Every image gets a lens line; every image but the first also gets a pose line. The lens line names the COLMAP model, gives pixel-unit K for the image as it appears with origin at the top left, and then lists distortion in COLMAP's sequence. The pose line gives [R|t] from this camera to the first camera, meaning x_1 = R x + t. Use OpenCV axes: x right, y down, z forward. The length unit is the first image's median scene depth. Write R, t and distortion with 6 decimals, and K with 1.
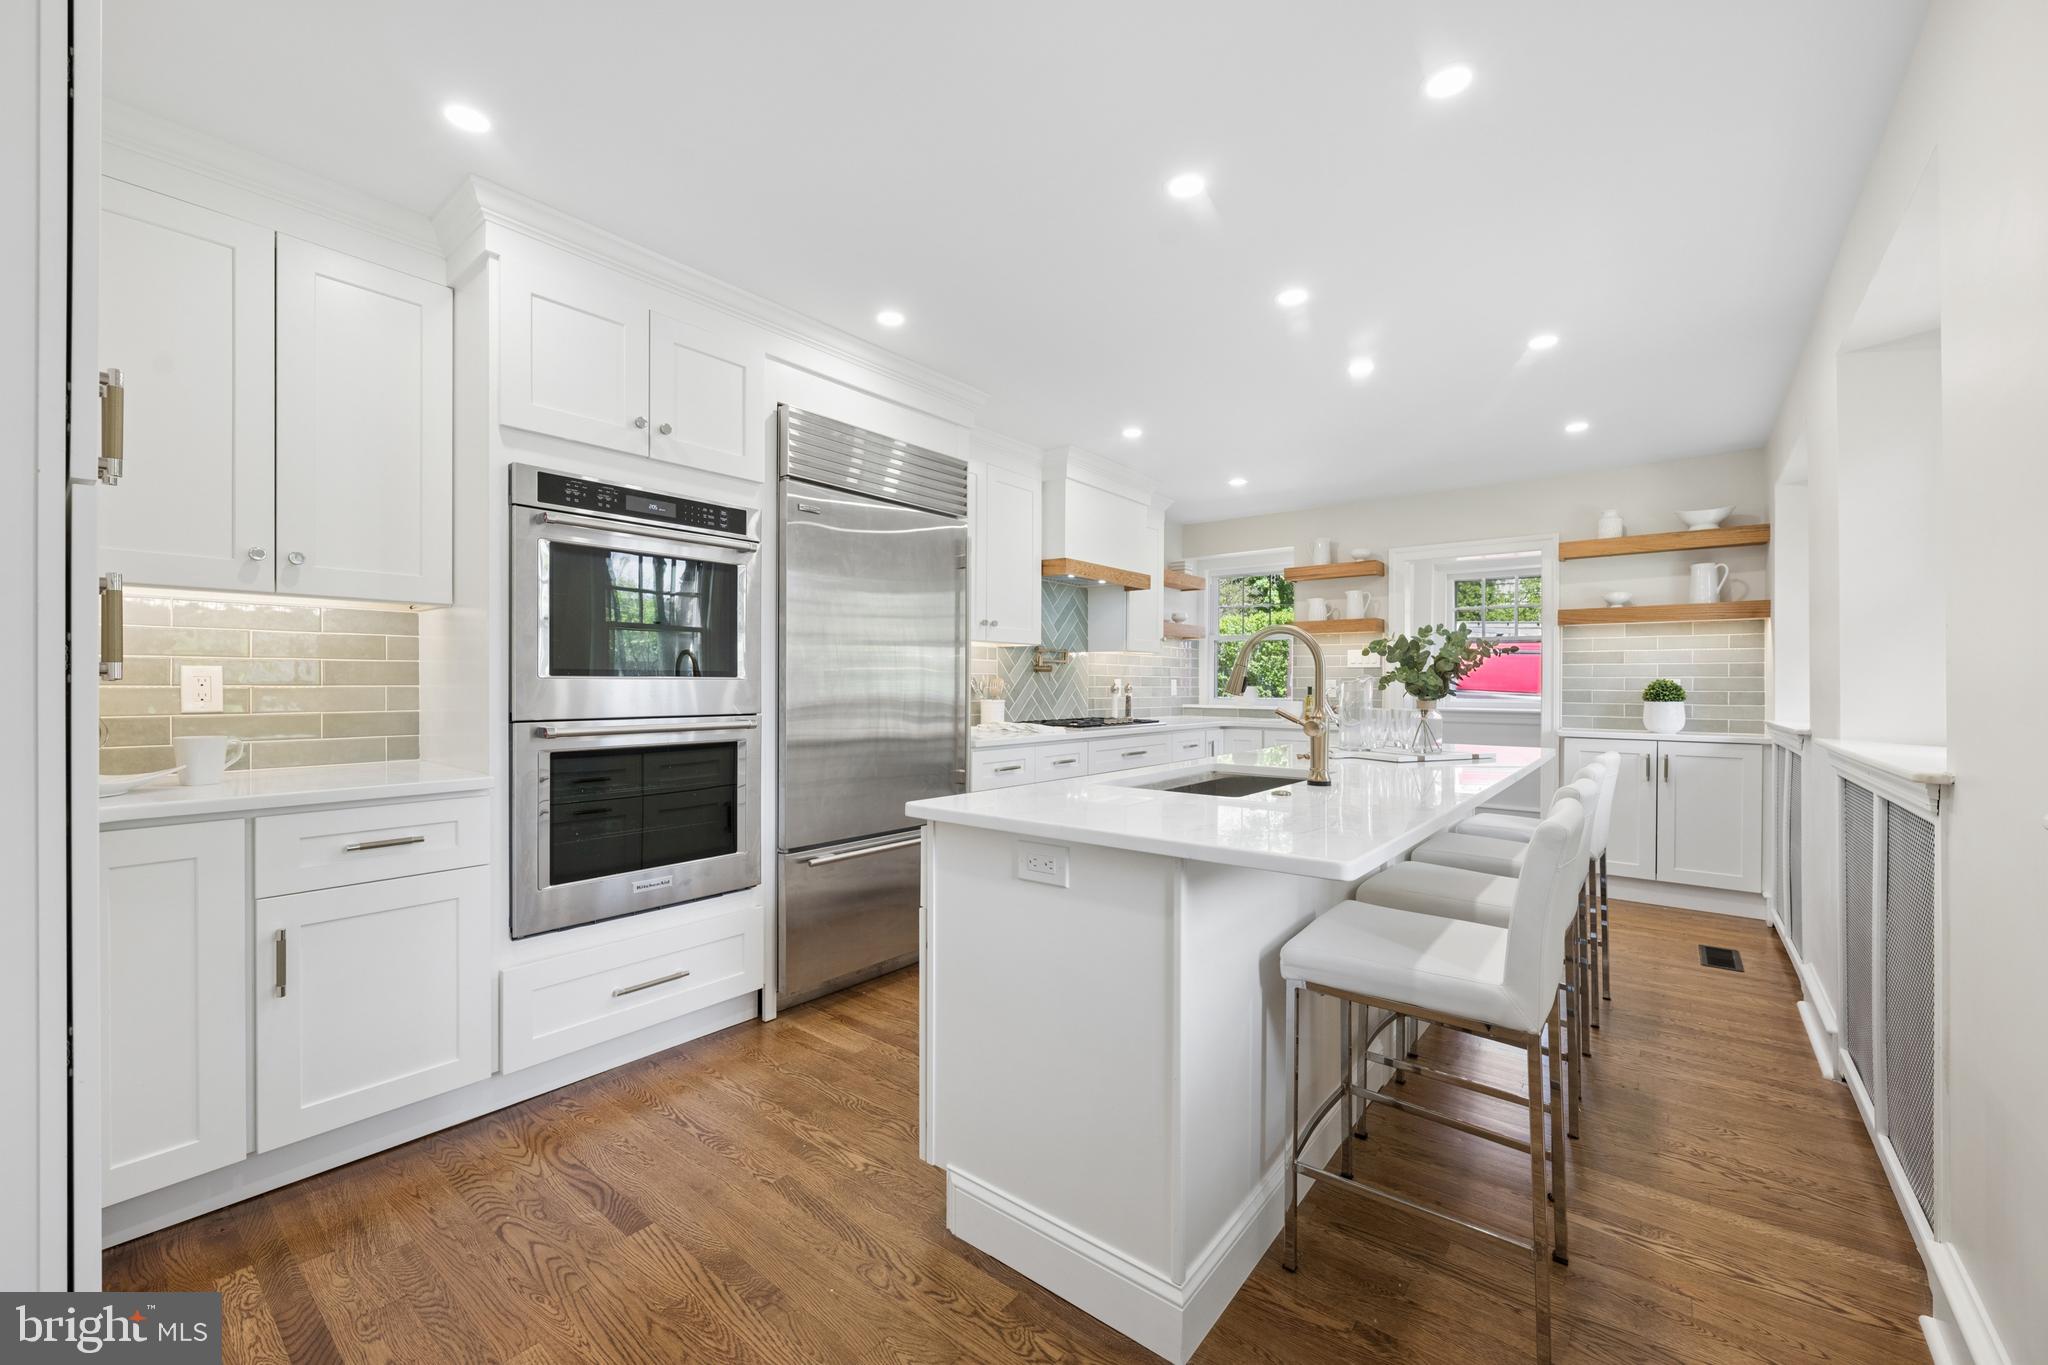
lens RADIAL K [[810.9, 0, 1019.6], [0, 810.9, 685.3], [0, 0, 1]] dist [-0.001026, 0.000124]
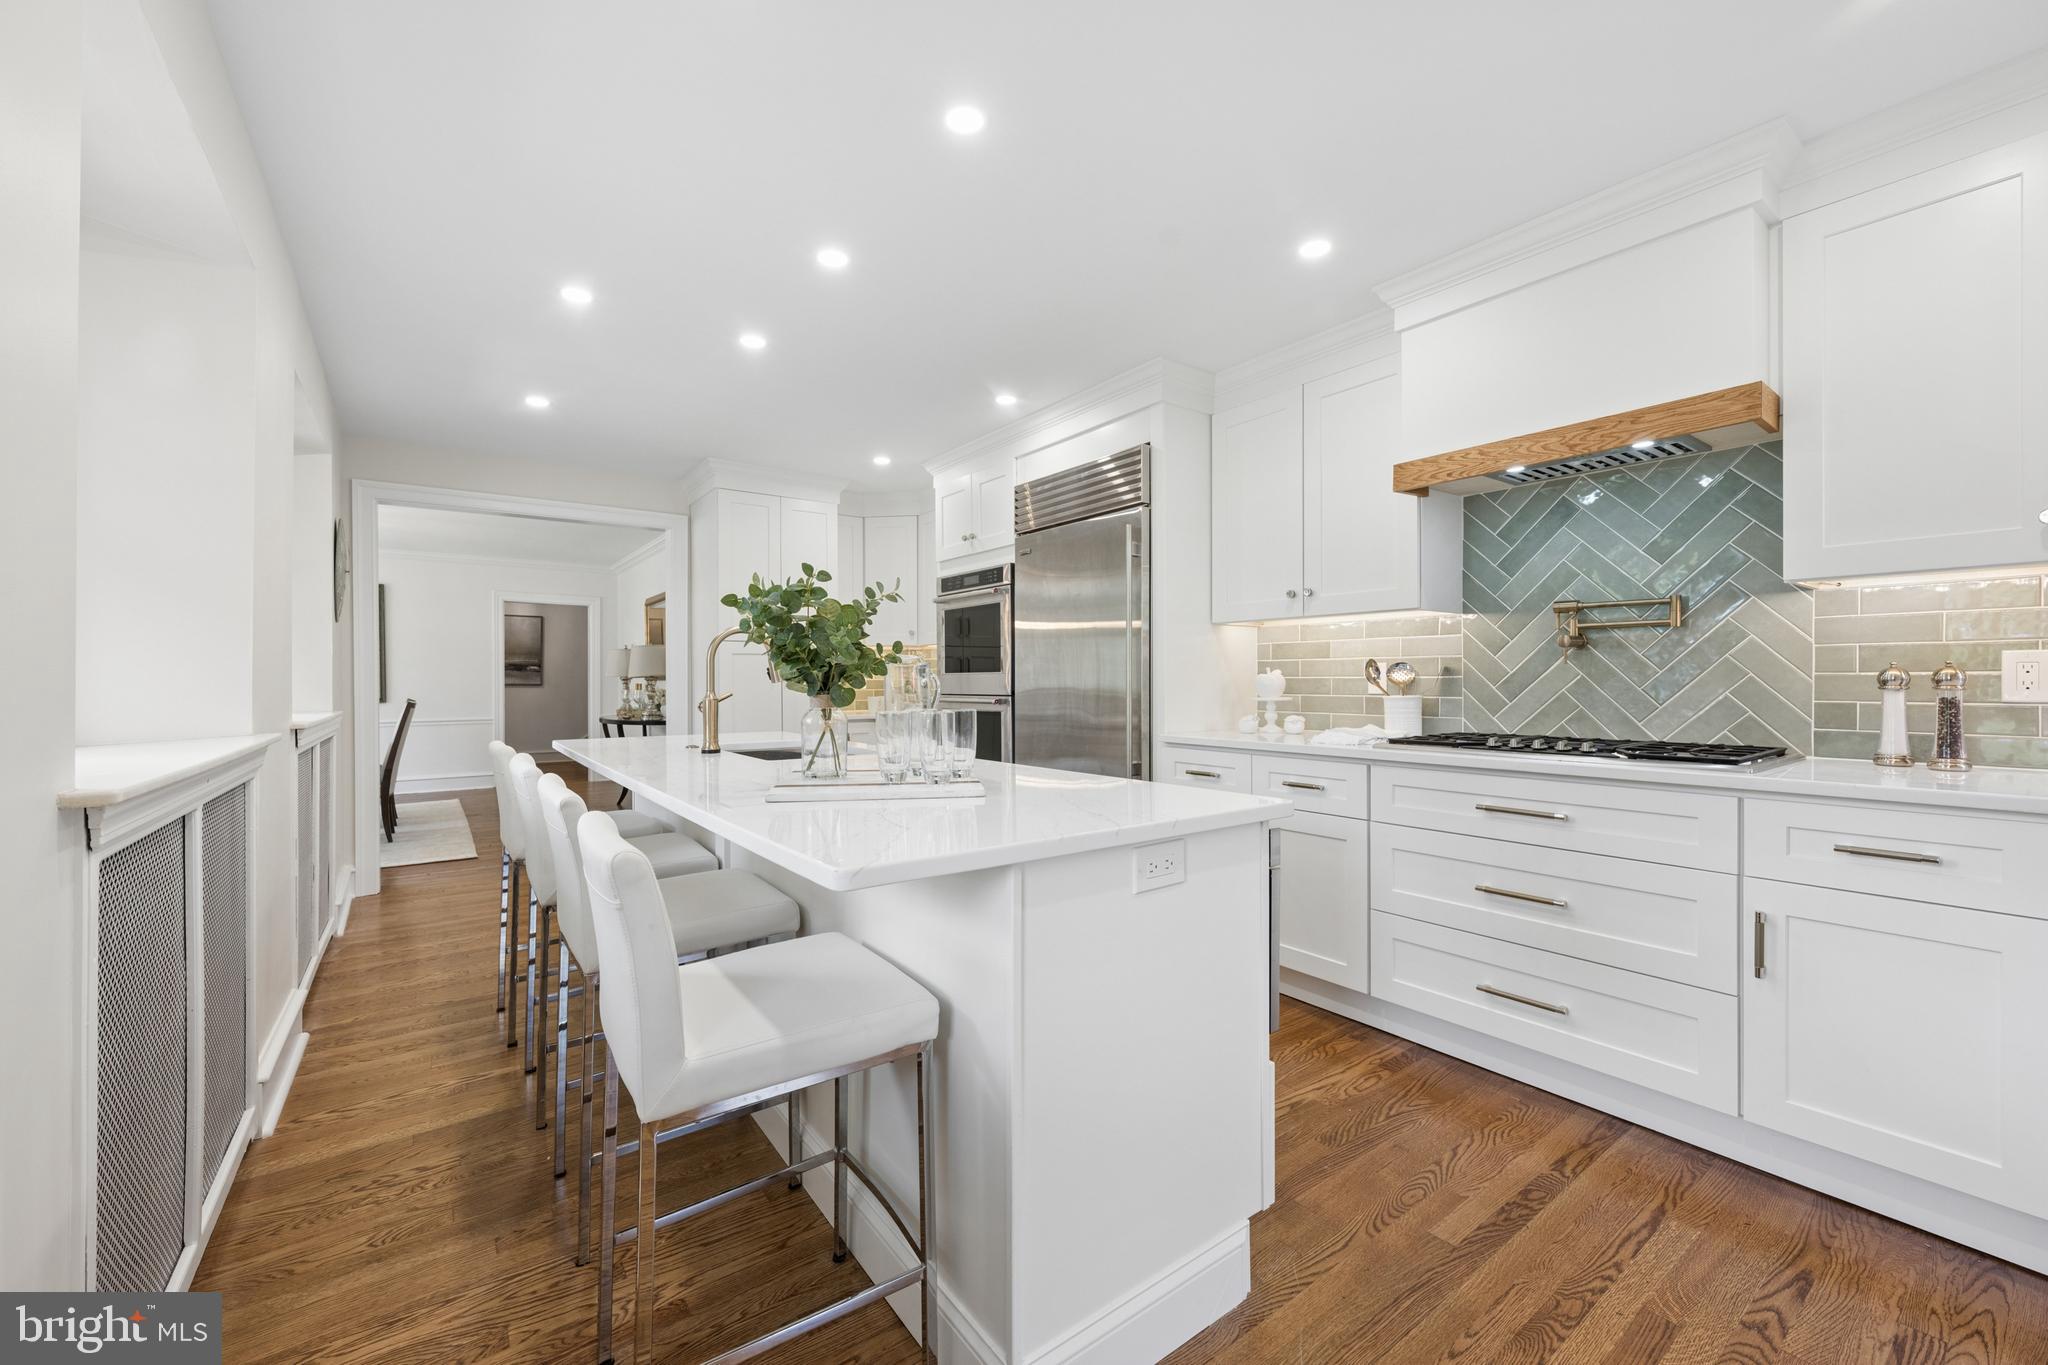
lens RADIAL K [[793.6, 0, 1024.0], [0, 793.6, 682.5], [0, 0, 1]] dist [-0.000730, -0.000006]
pose [[-0.253295, 0.006365, -0.967368, 0.696627], [0.005875, 0.999970, 0.005041, 0.002344], [0.967371, -0.004407, -0.253325, 0.863814]]
